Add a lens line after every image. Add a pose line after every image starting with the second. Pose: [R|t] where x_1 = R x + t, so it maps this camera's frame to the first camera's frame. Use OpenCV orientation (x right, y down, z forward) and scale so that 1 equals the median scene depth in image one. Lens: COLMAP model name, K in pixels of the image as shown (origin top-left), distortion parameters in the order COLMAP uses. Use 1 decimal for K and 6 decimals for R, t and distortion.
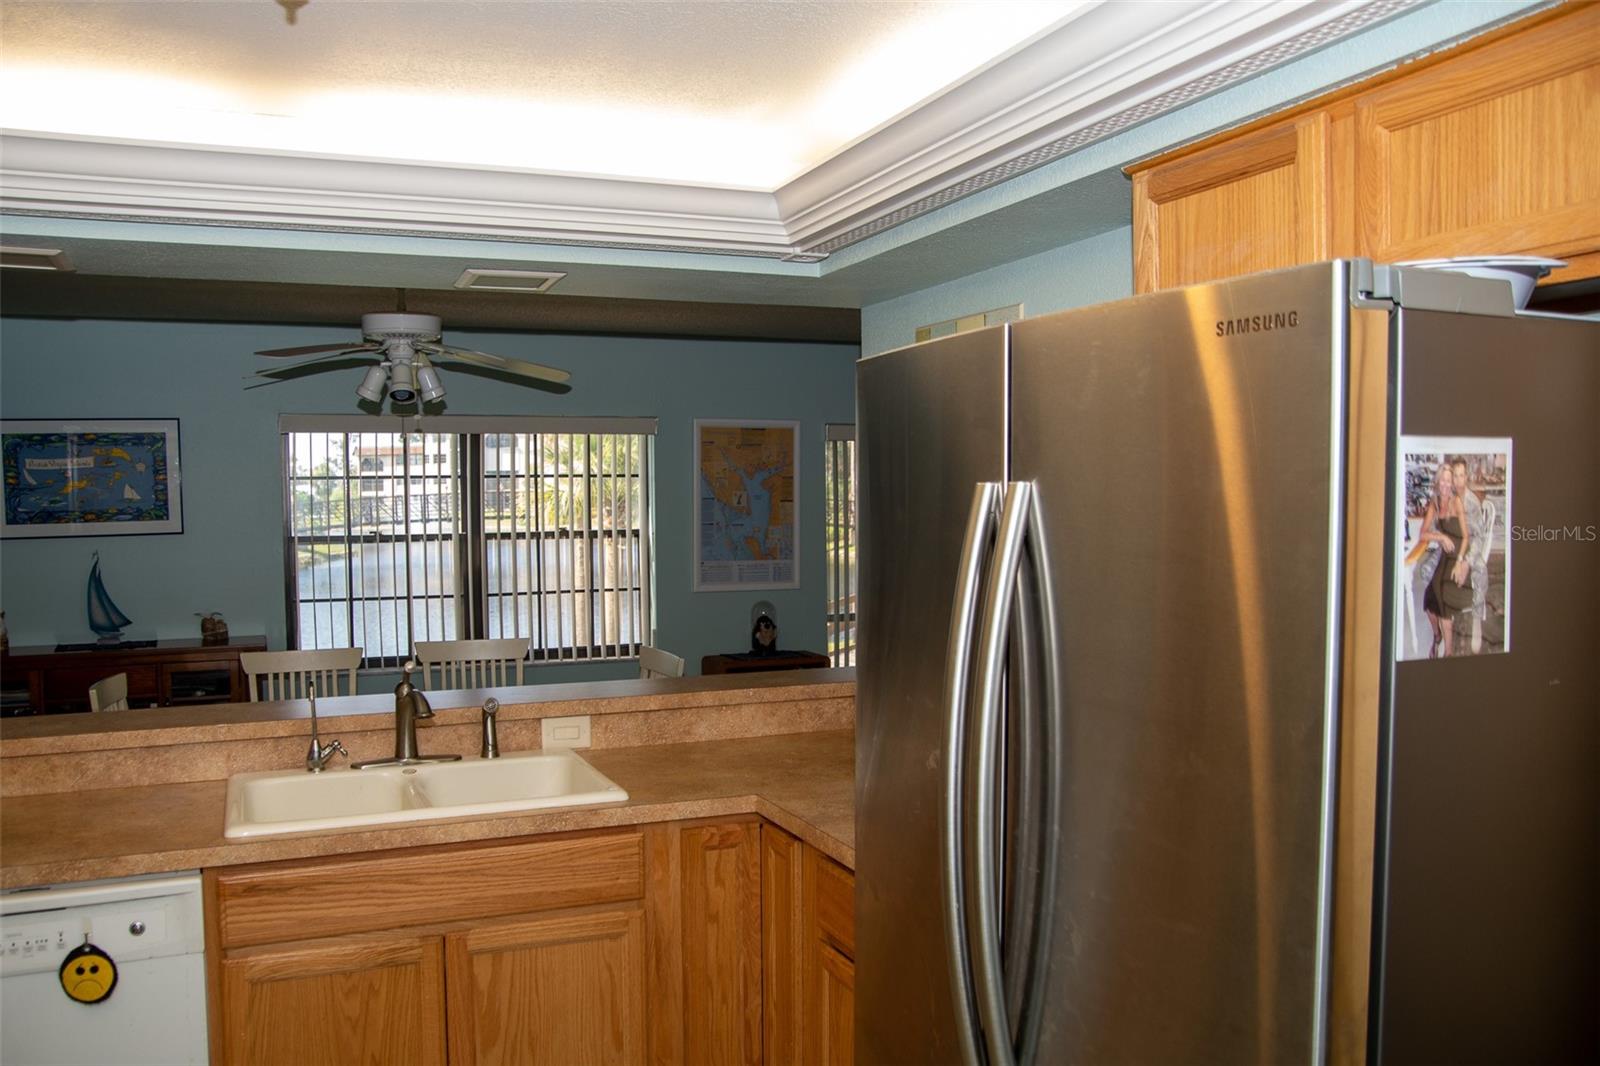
lens RADIAL K [[1295.4, 0, 773.9], [0, 1295.4, 547.4], [0, 0, 1]] dist [-0.127252, 0.108055]
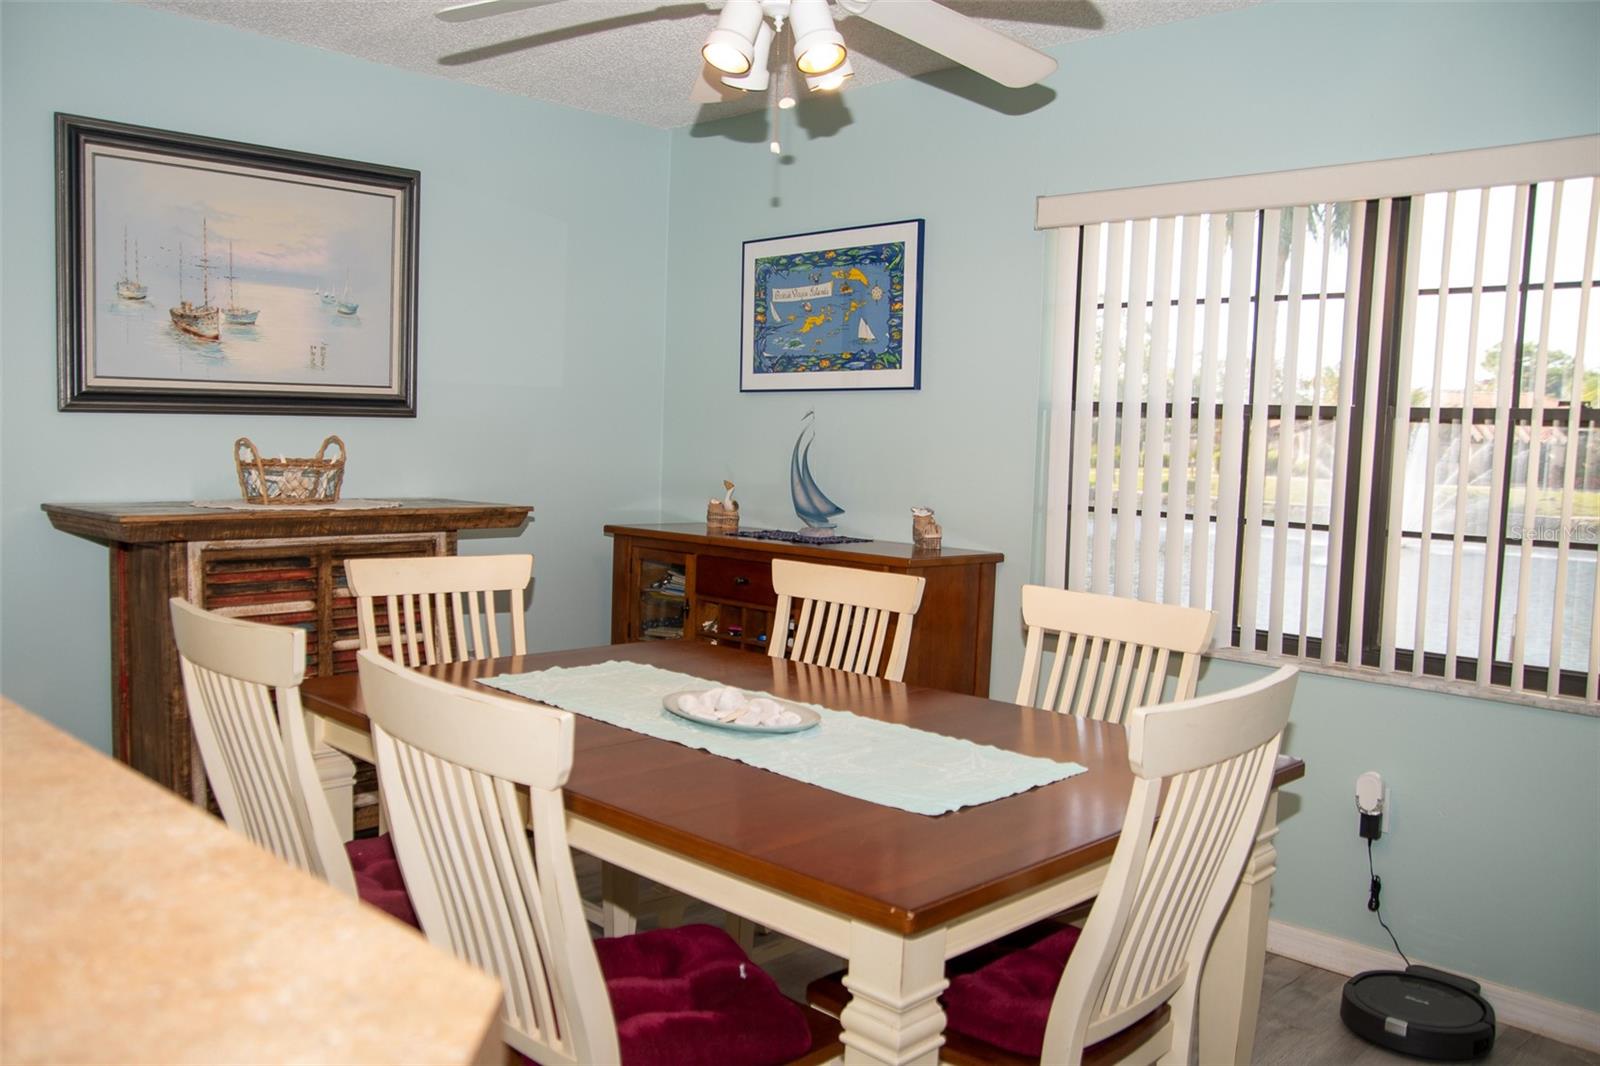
lens RADIAL K [[1295.4, 0, 773.9], [0, 1295.4, 547.4], [0, 0, 1]] dist [-0.127252, 0.108055]
pose [[0.390685, 0.106198, -0.914378, 0.149225], [-0.067461, 0.993955, 0.086616, 0.018960], [0.918049, 0.027846, 0.395487, 0.672084]]
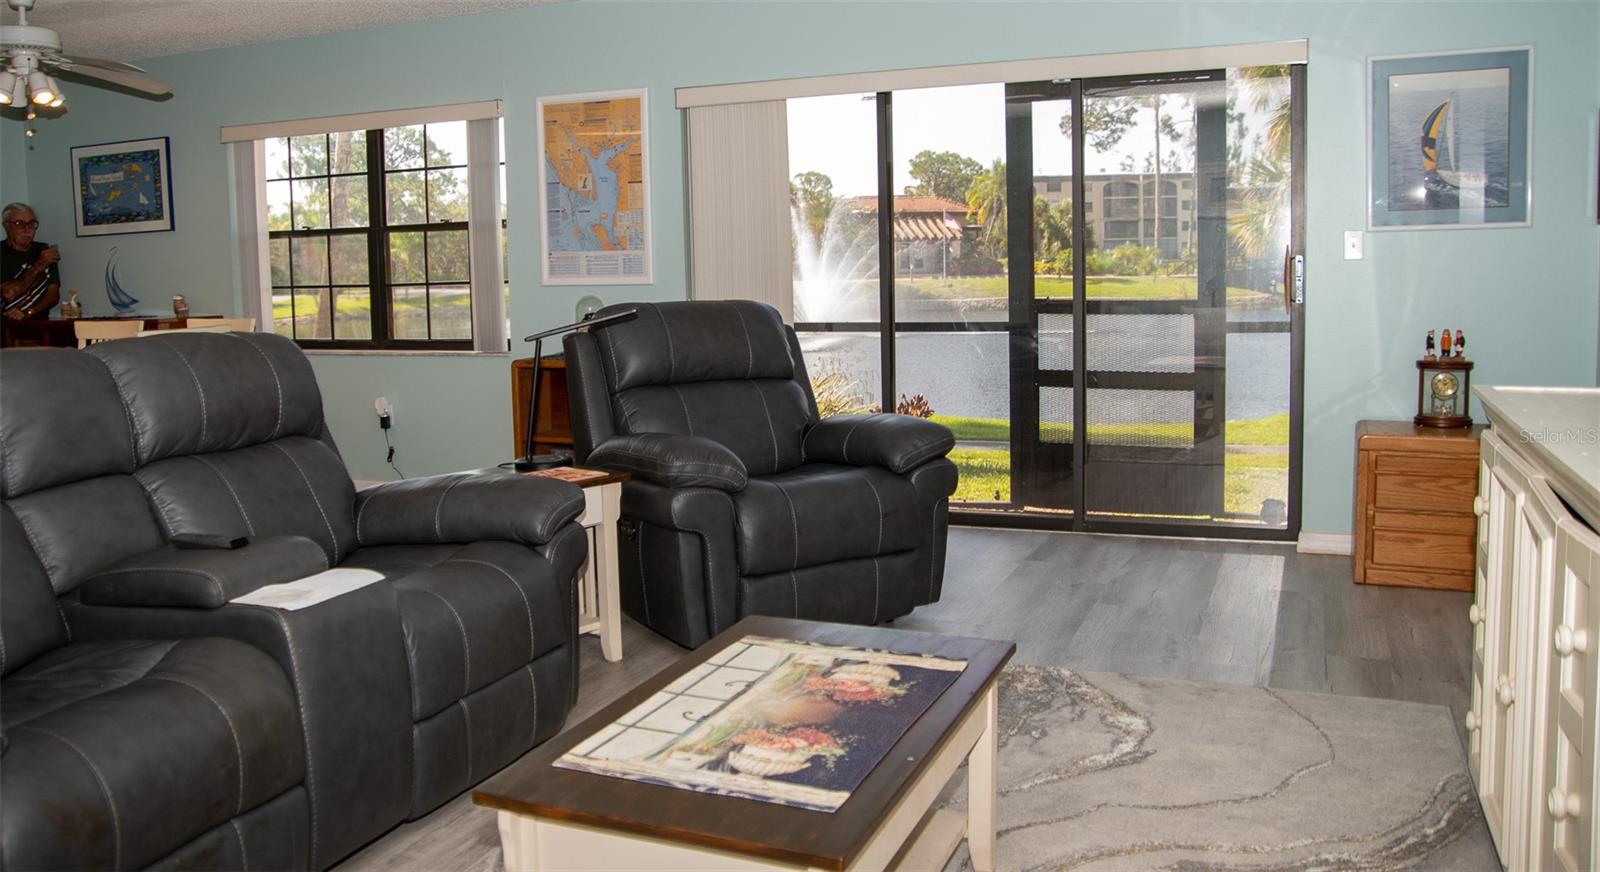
lens RADIAL K [[1315.7, 0, 772.0], [0, 1315.7, 358.4], [0, 0, 1]] dist [-0.128986, 0.117601]
pose [[0.702113, 0.049432, -0.710348, 0.856782], [-0.006268, 0.997978, 0.063252, 0.031238], [0.712038, -0.039958, 0.701003, 0.545011]]
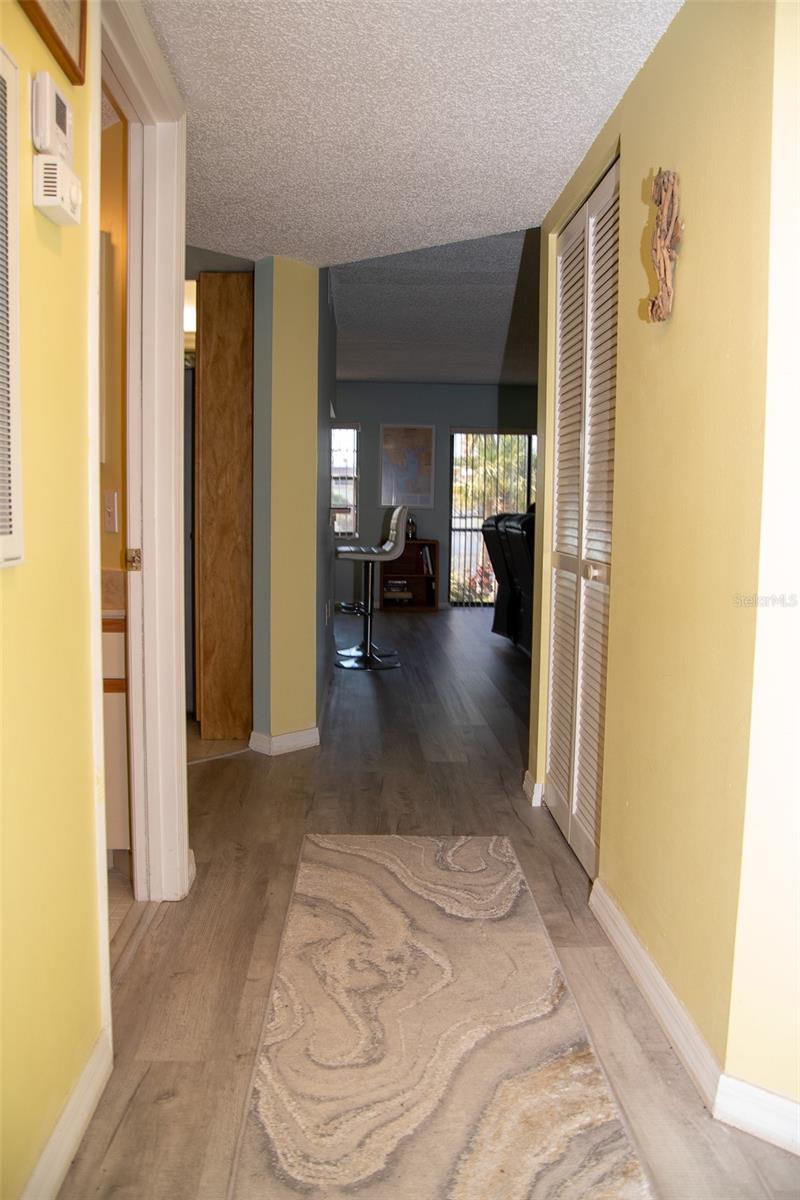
lens RADIAL K [[987.5, 0, 400.0], [0, 987.5, 600.0], [0, 0, 1]] dist [-0.136475, 0.130817]
pose [[0.939721, 0.053618, -0.337711, 0.608418], [-0.033393, 0.997299, 0.065420, 0.091745], [0.340307, -0.050200, 0.938973, -0.567748]]
